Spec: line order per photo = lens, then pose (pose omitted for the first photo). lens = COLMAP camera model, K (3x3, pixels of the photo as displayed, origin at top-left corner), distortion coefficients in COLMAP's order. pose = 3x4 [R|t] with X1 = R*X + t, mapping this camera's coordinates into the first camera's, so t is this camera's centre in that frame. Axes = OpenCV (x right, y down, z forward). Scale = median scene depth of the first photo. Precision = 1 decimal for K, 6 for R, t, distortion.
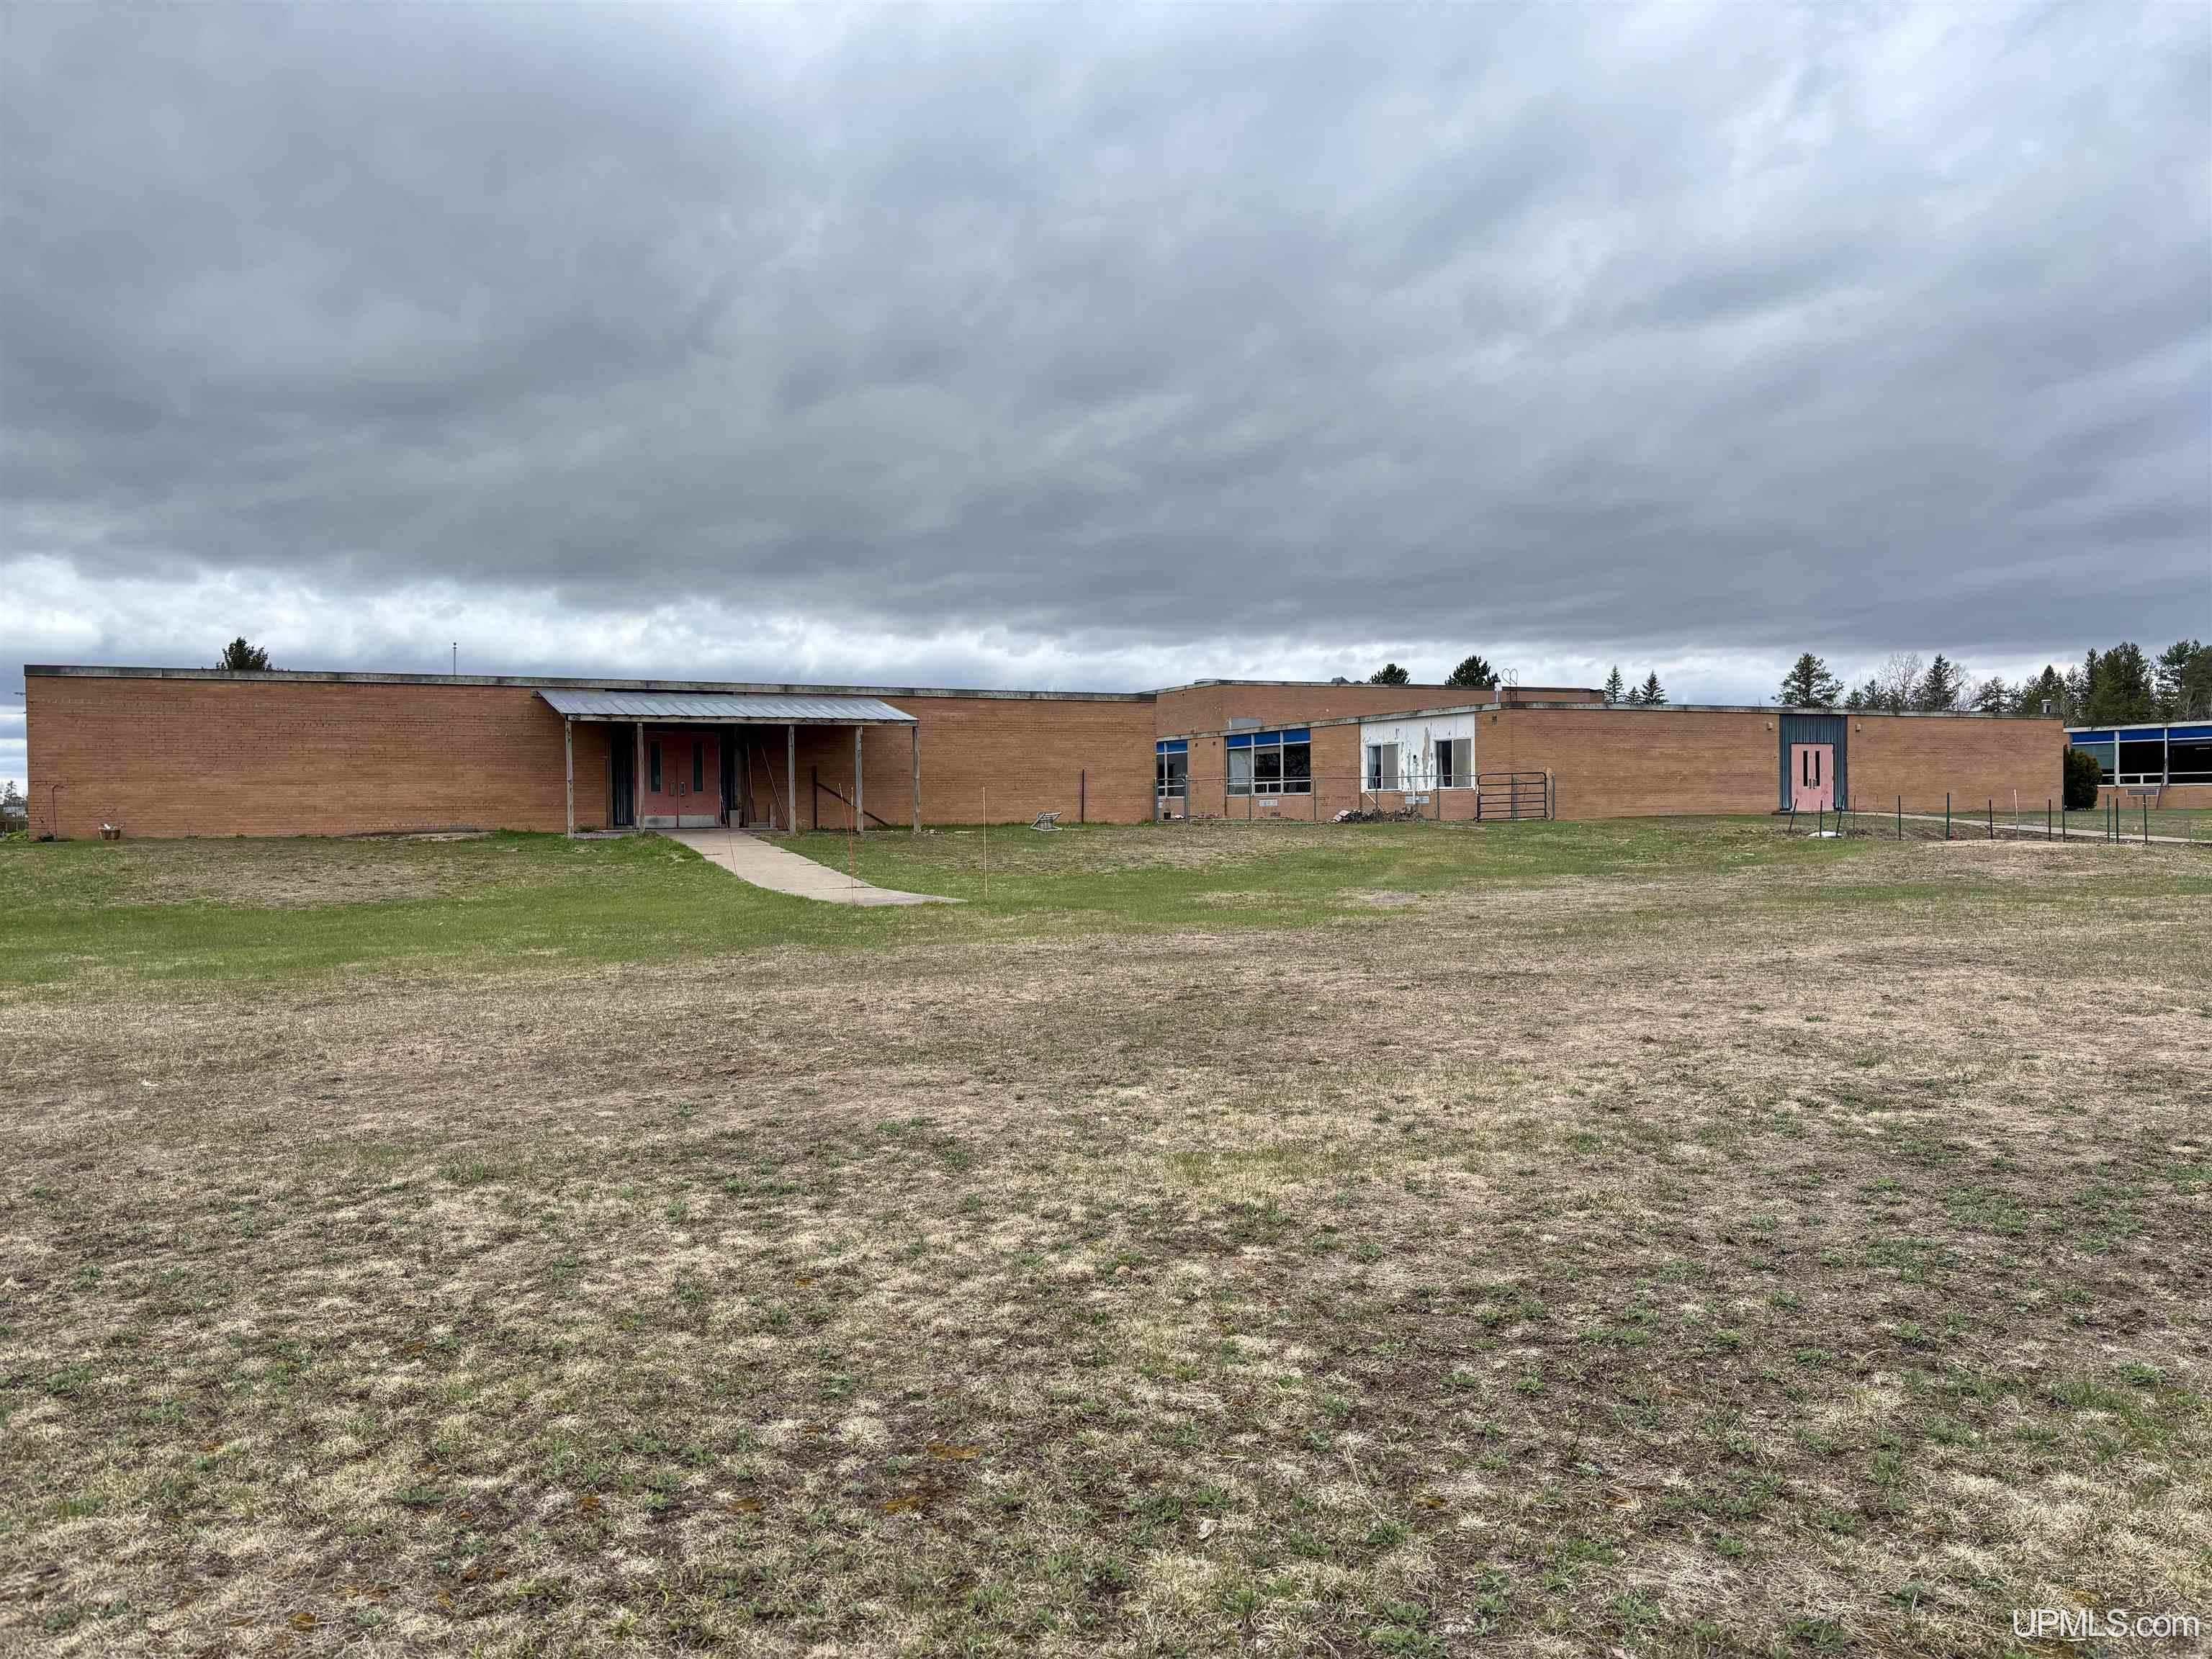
lens RADIAL K [[1668.9, 0, 1106.0], [0, 1668.9, 829.5], [0, 0, 1]] dist [0.025474, -0.003966]
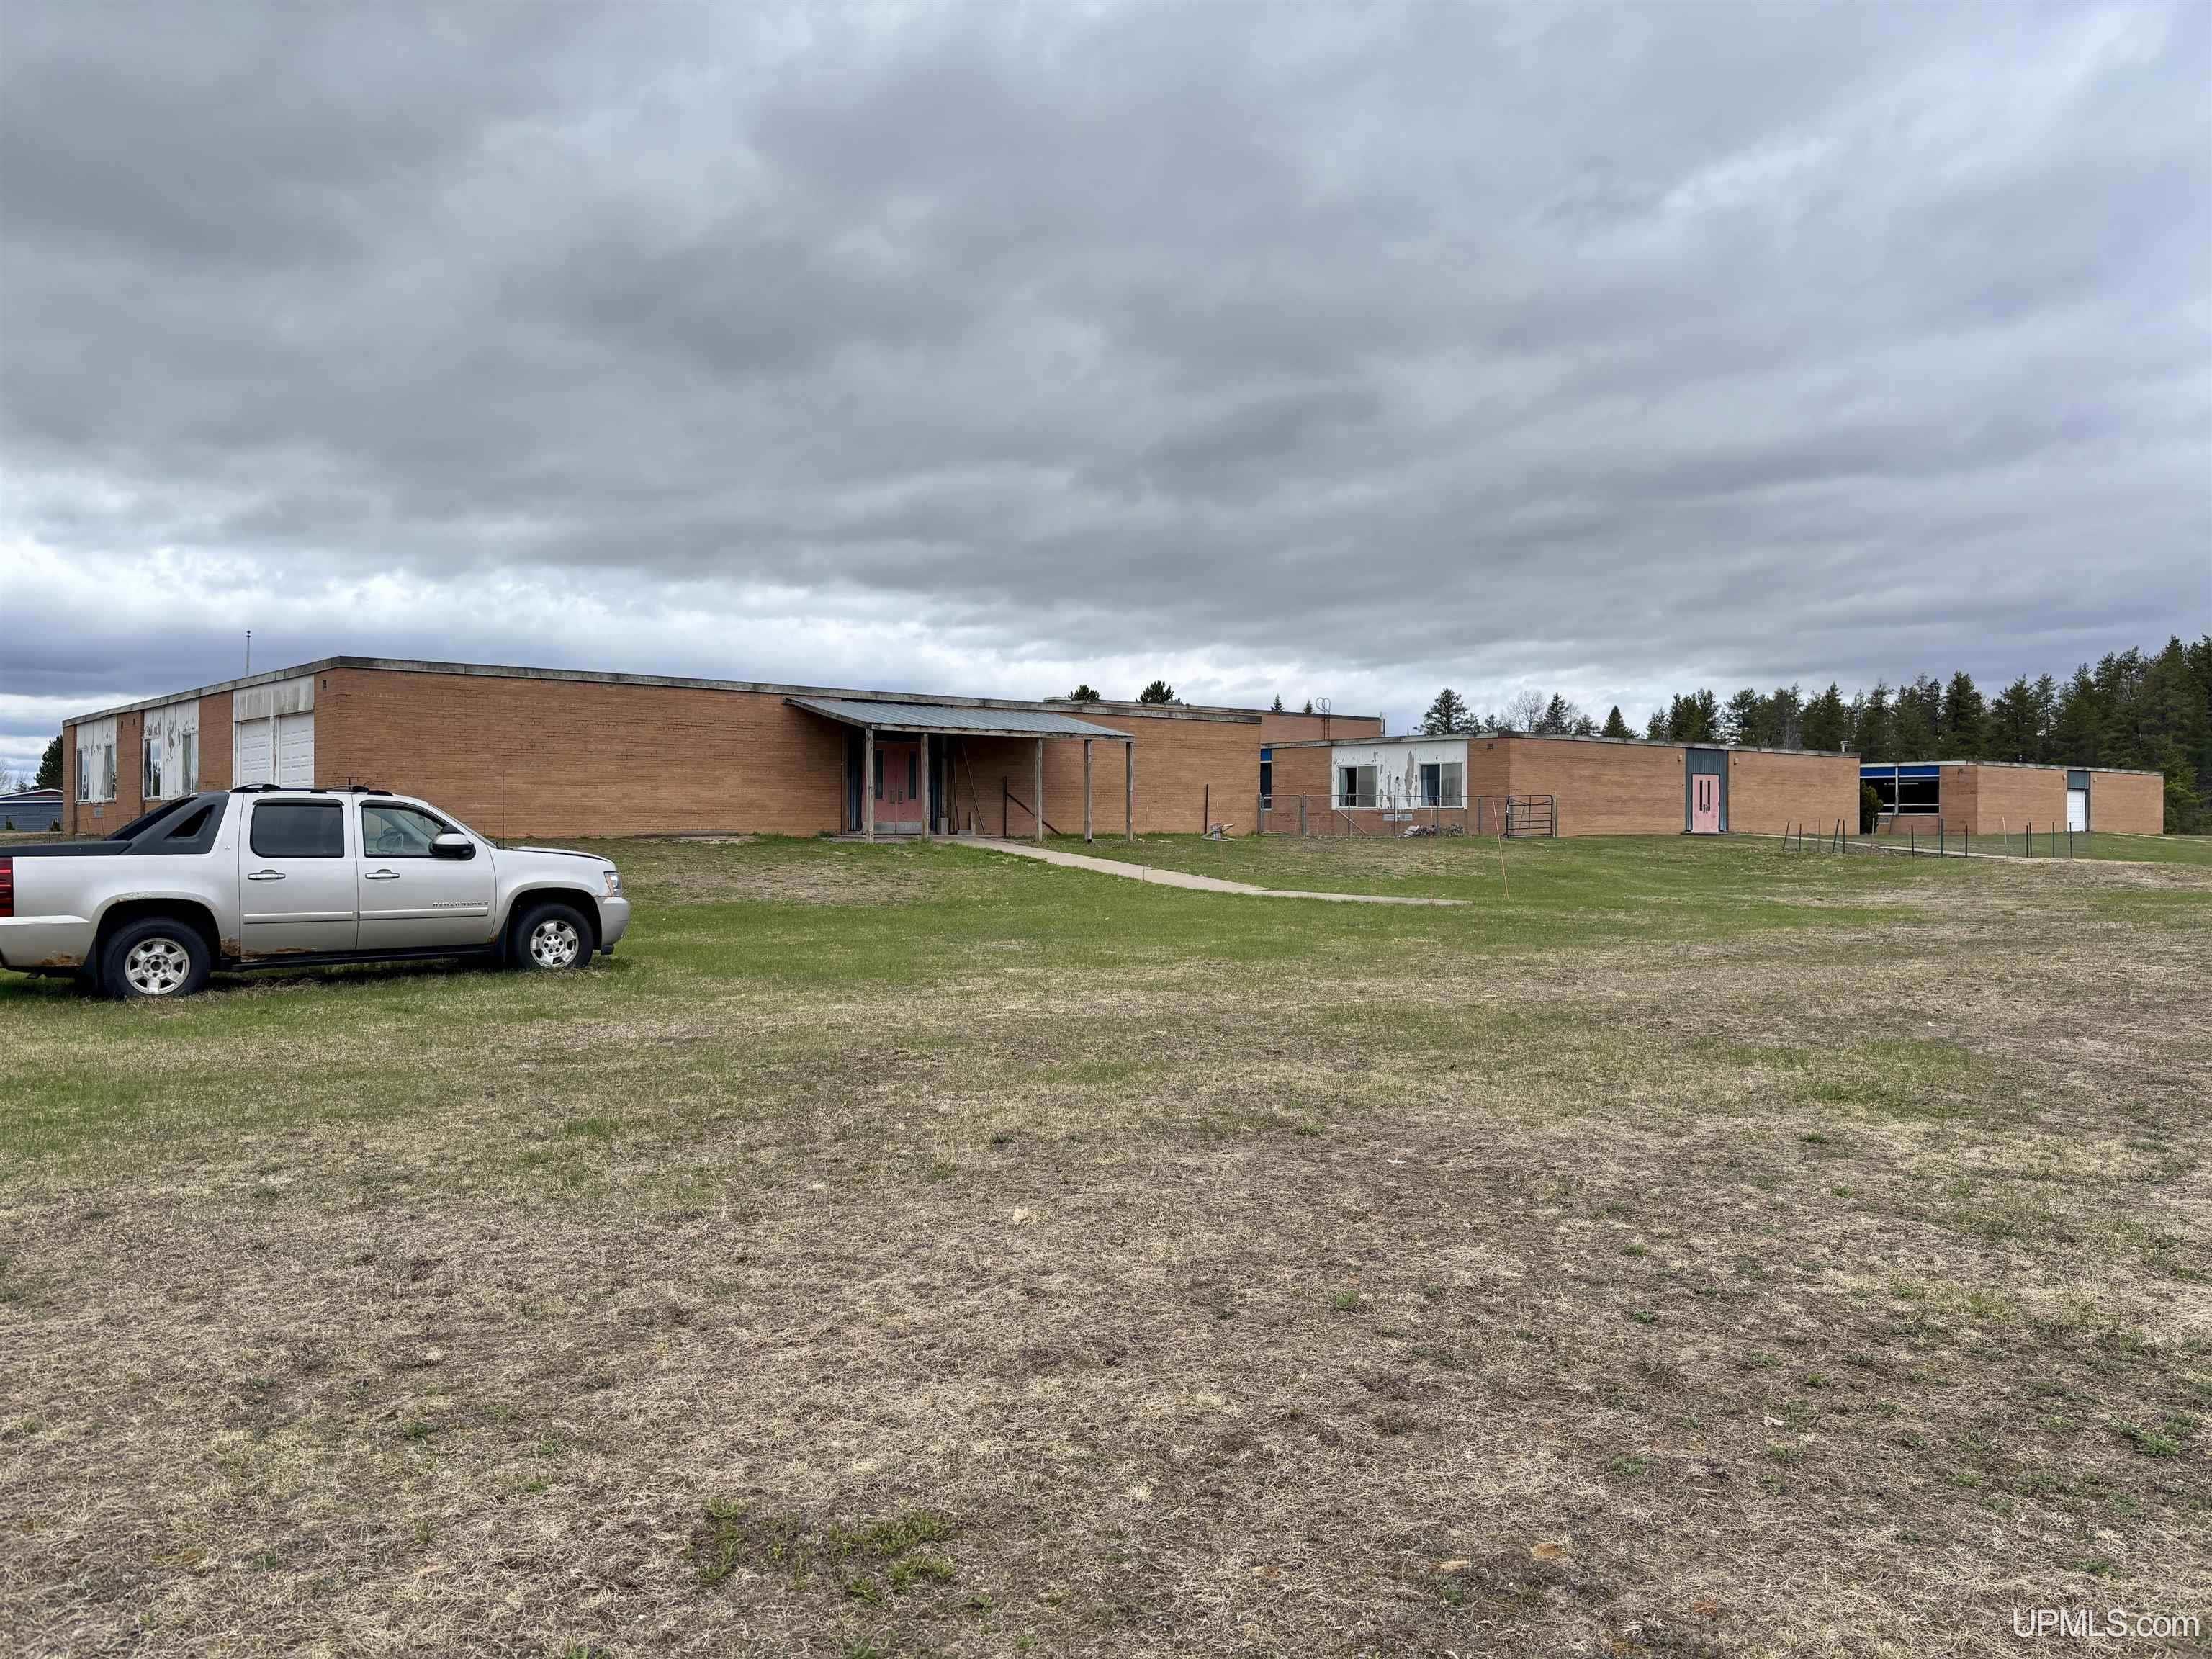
lens RADIAL K [[1668.9, 0, 1106.0], [0, 1668.9, 829.5], [0, 0, 1]] dist [0.025474, -0.003966]
pose [[0.969976, 0.013442, 0.242827, -0.282839], [-0.011257, 0.999883, -0.010383, 0.004068], [-0.242938, 0.007338, 0.970014, -0.022821]]
